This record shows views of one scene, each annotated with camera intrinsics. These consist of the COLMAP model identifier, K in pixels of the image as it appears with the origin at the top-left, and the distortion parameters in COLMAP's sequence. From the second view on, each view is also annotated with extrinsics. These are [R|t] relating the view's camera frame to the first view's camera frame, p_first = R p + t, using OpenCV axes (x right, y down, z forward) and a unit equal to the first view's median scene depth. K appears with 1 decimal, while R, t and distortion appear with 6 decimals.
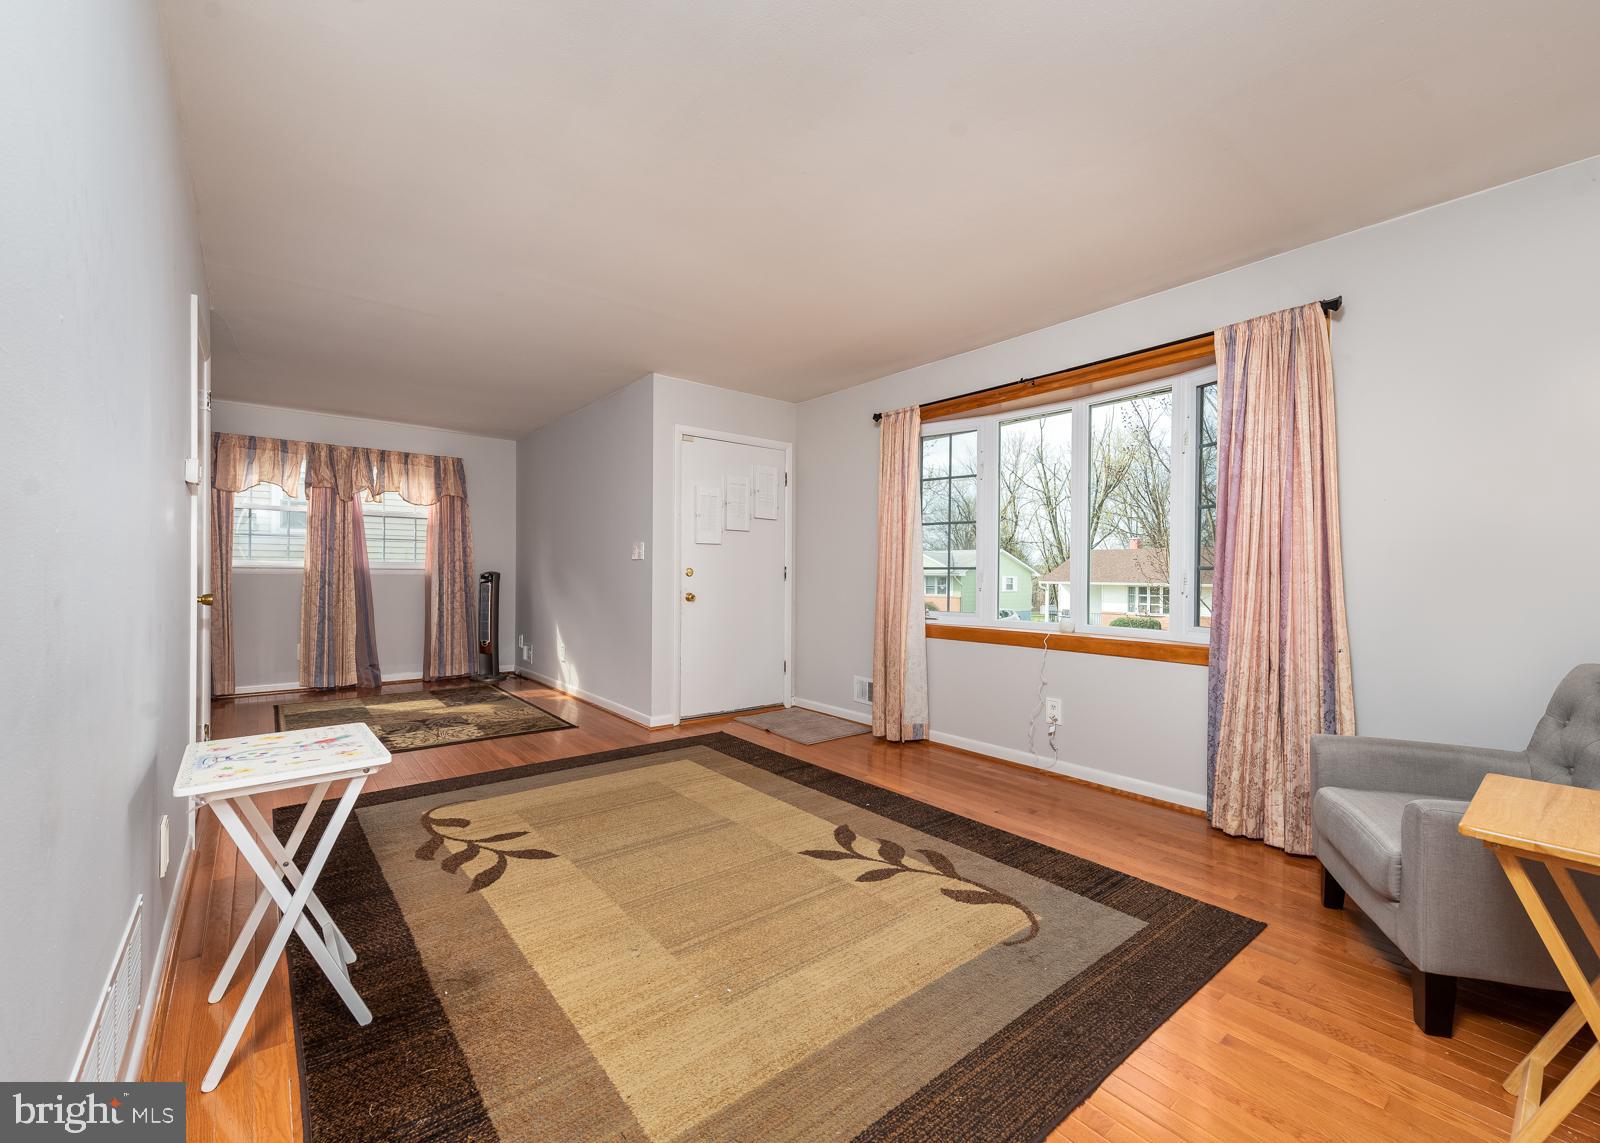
lens RADIAL K [[662.3, 0, 800.0], [0, 662.3, 571.5], [0, 0, 1]] dist [0.009458, -0.000064]
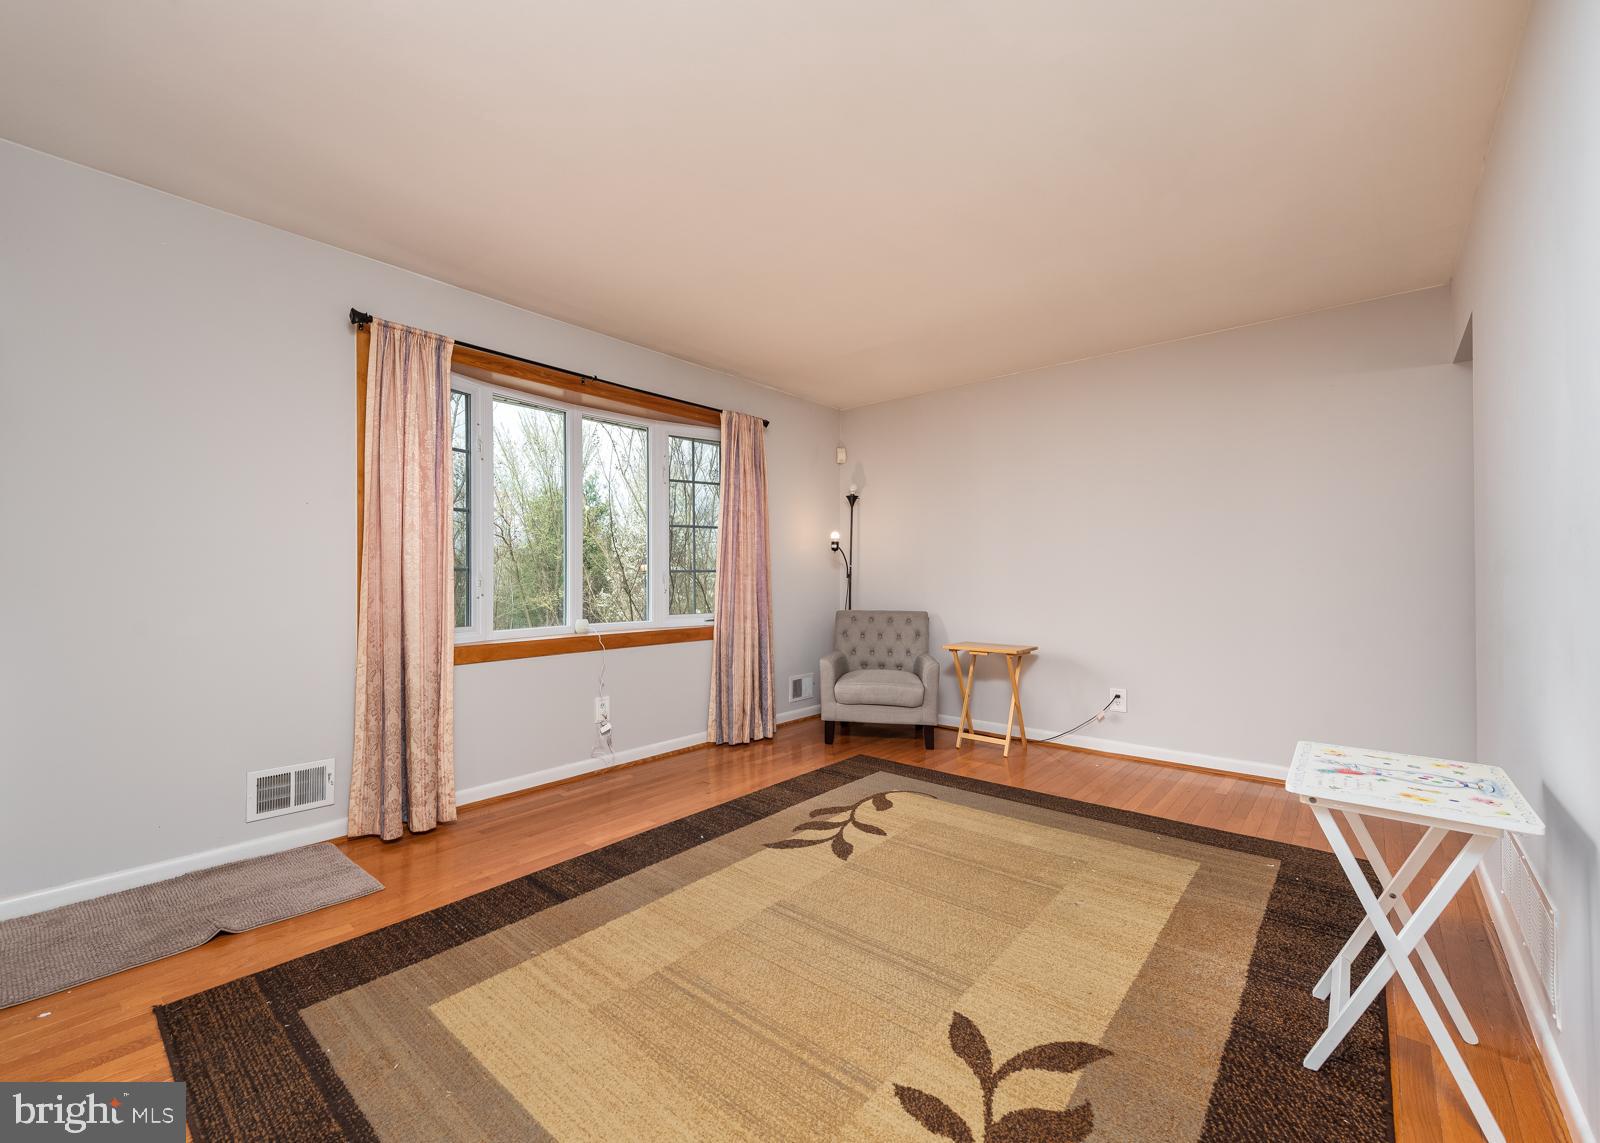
lens RADIAL K [[662.3, 0, 800.0], [0, 662.3, 571.5], [0, 0, 1]] dist [0.009458, -0.000064]
pose [[-0.180839, -0.002500, 0.983510, -0.891552], [-0.001091, 0.999997, 0.002342, -0.007902], [-0.983512, -0.000650, -0.180841, 1.154597]]
